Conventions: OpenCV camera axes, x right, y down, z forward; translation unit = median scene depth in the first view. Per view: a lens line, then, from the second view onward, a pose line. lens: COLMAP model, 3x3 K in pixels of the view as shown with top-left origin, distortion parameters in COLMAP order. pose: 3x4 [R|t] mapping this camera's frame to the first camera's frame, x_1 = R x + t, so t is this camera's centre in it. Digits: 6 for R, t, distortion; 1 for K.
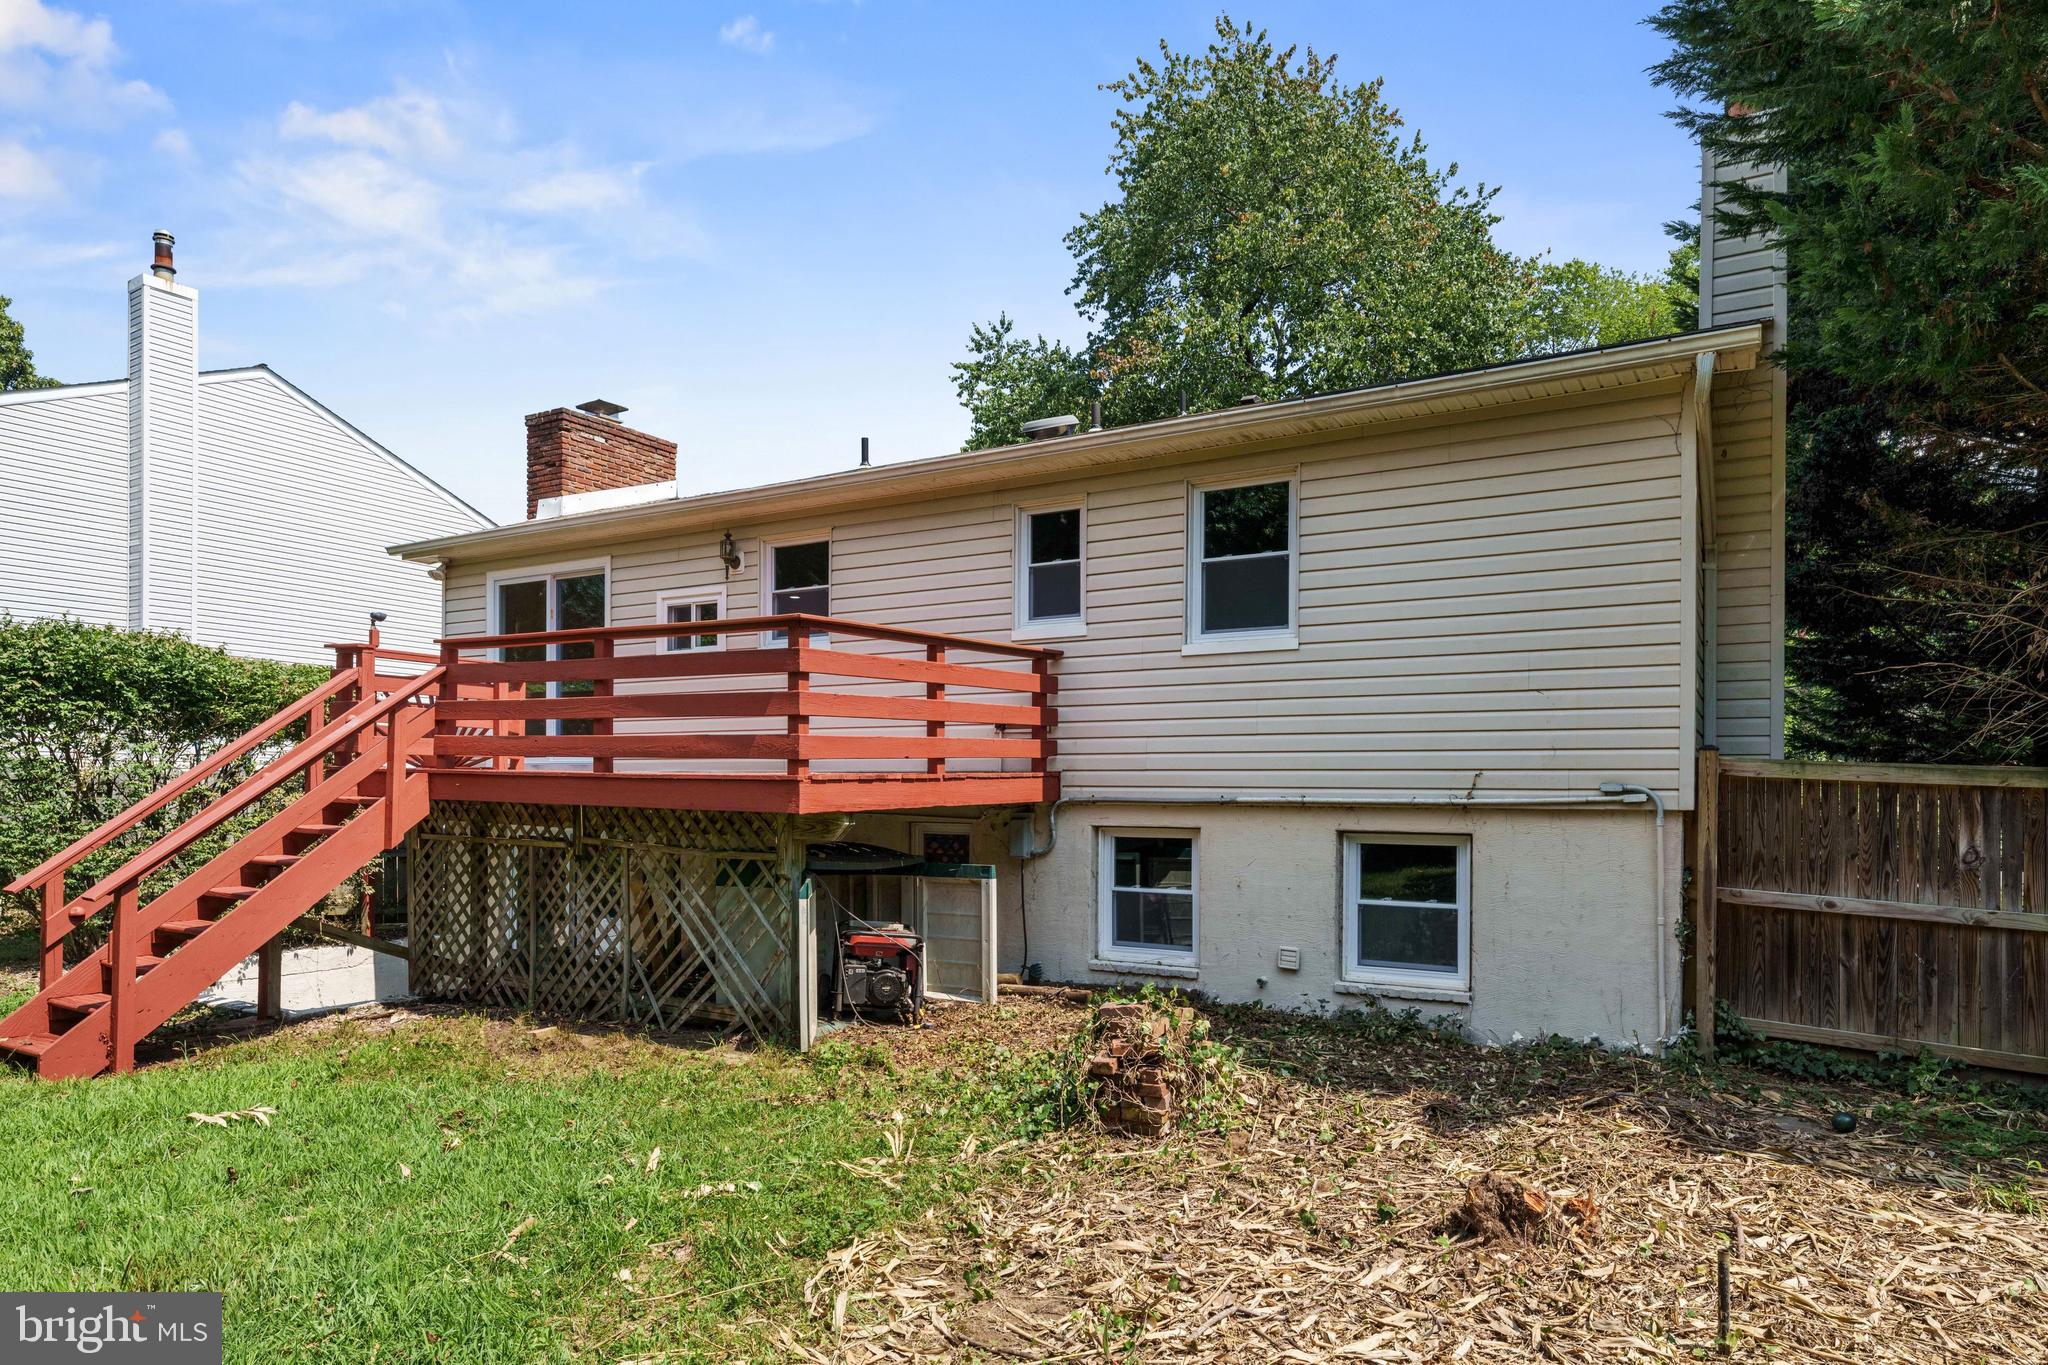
lens RADIAL K [[1201.0, 0, 1022.1], [0, 1201.0, 780.2], [0, 0, 1]] dist [0.003654, 0.001088]
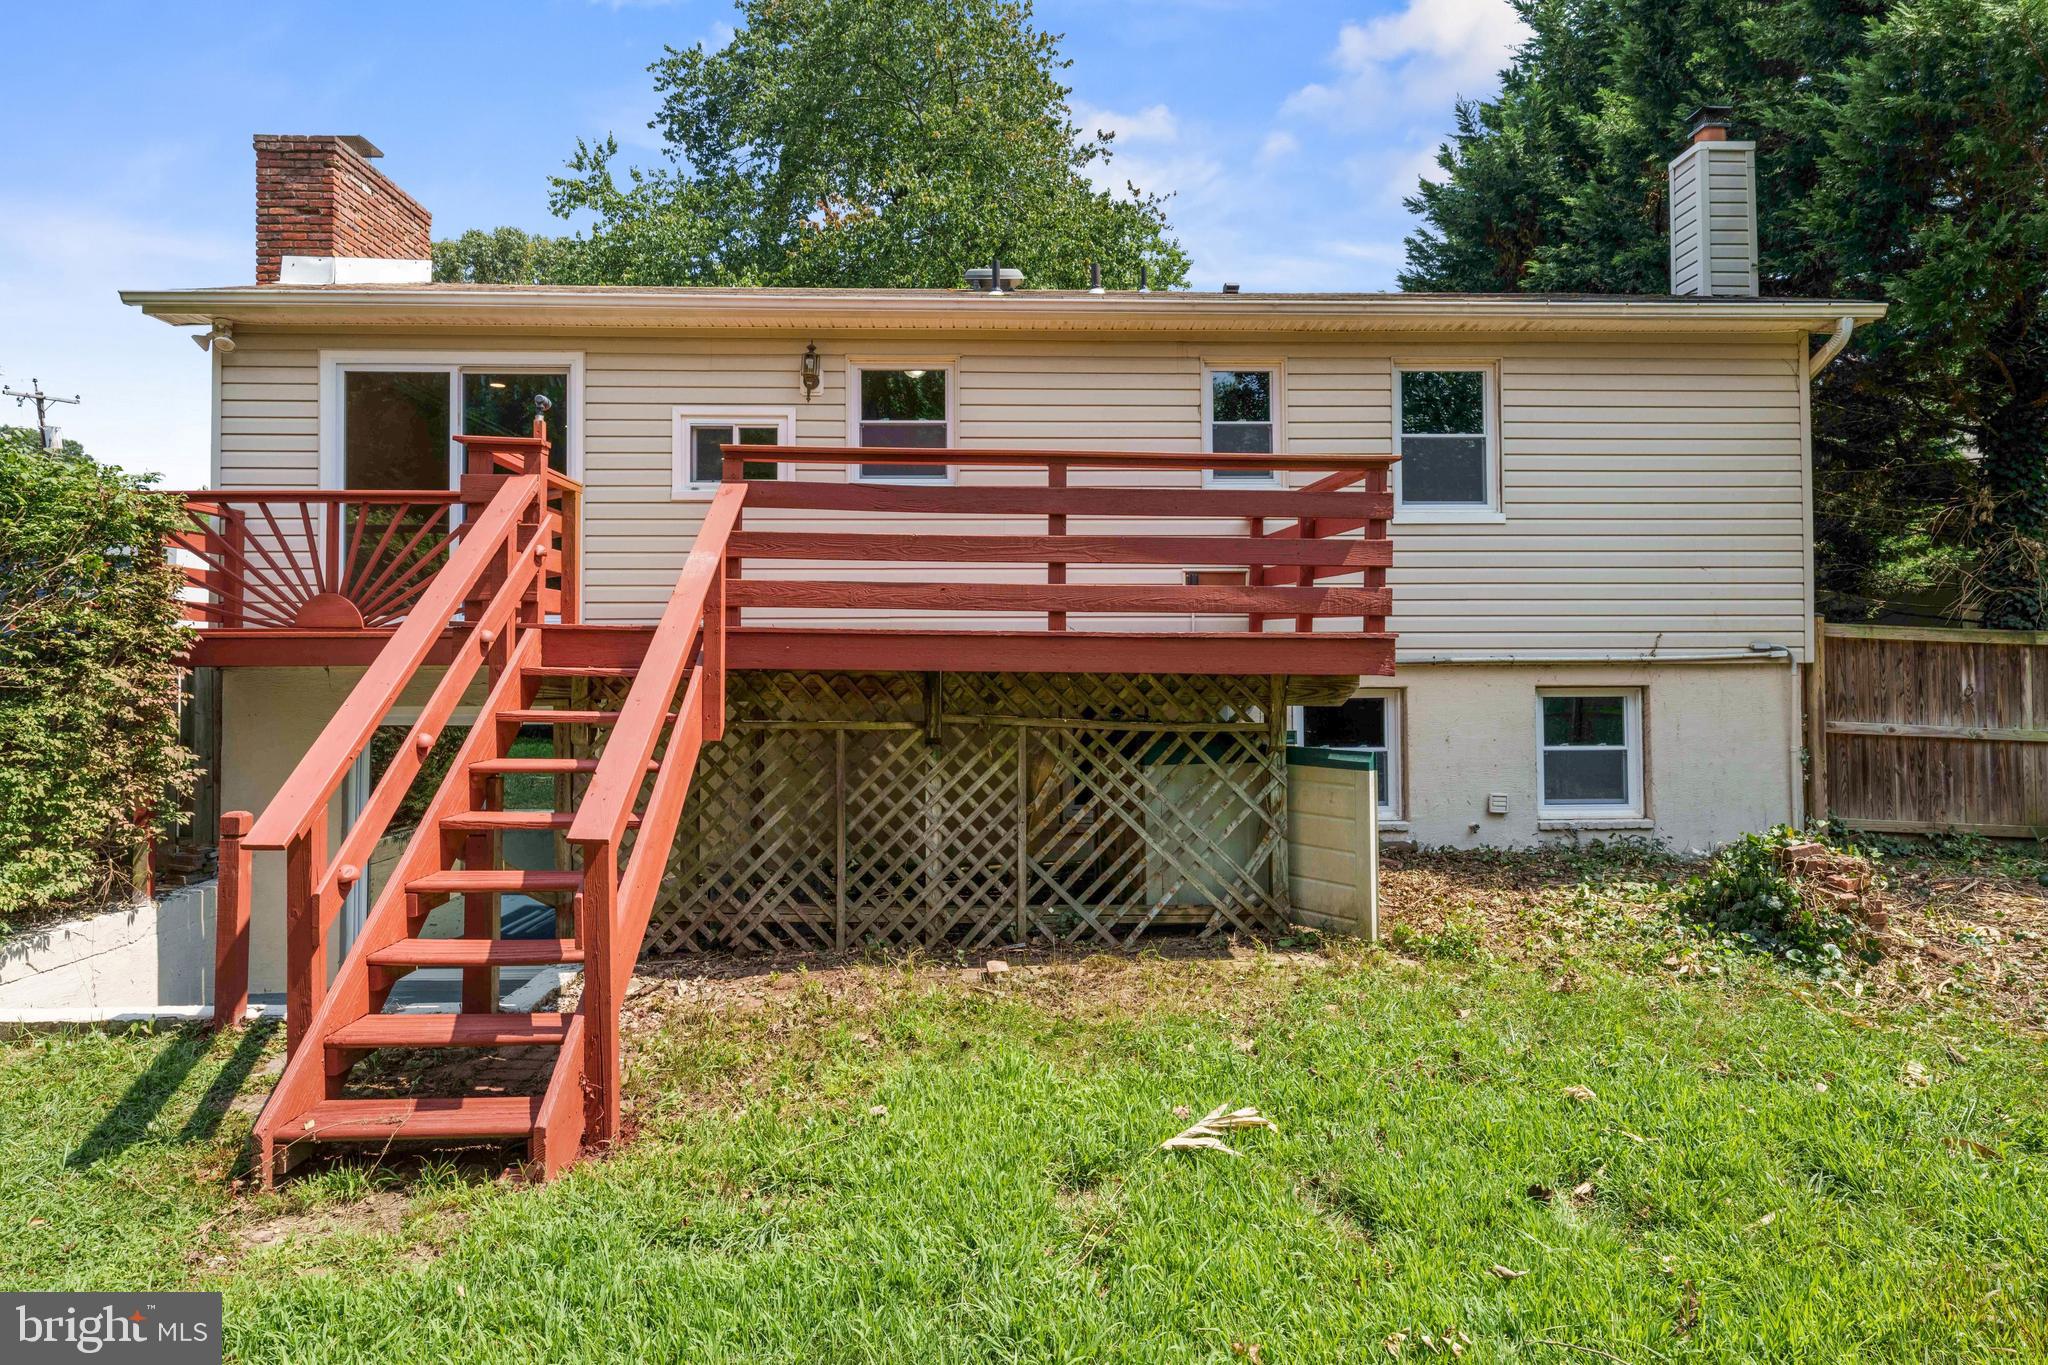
lens RADIAL K [[1167.8, 0, 1023.7], [0, 1167.8, 635.1], [0, 0, 1]] dist [-0.000083, -0.000897]
pose [[0.842743, 0.002870, 0.538308, -0.756042], [0.006384, 0.999862, -0.015324, 0.007954], [-0.538278, 0.016351, 0.842609, 0.346829]]
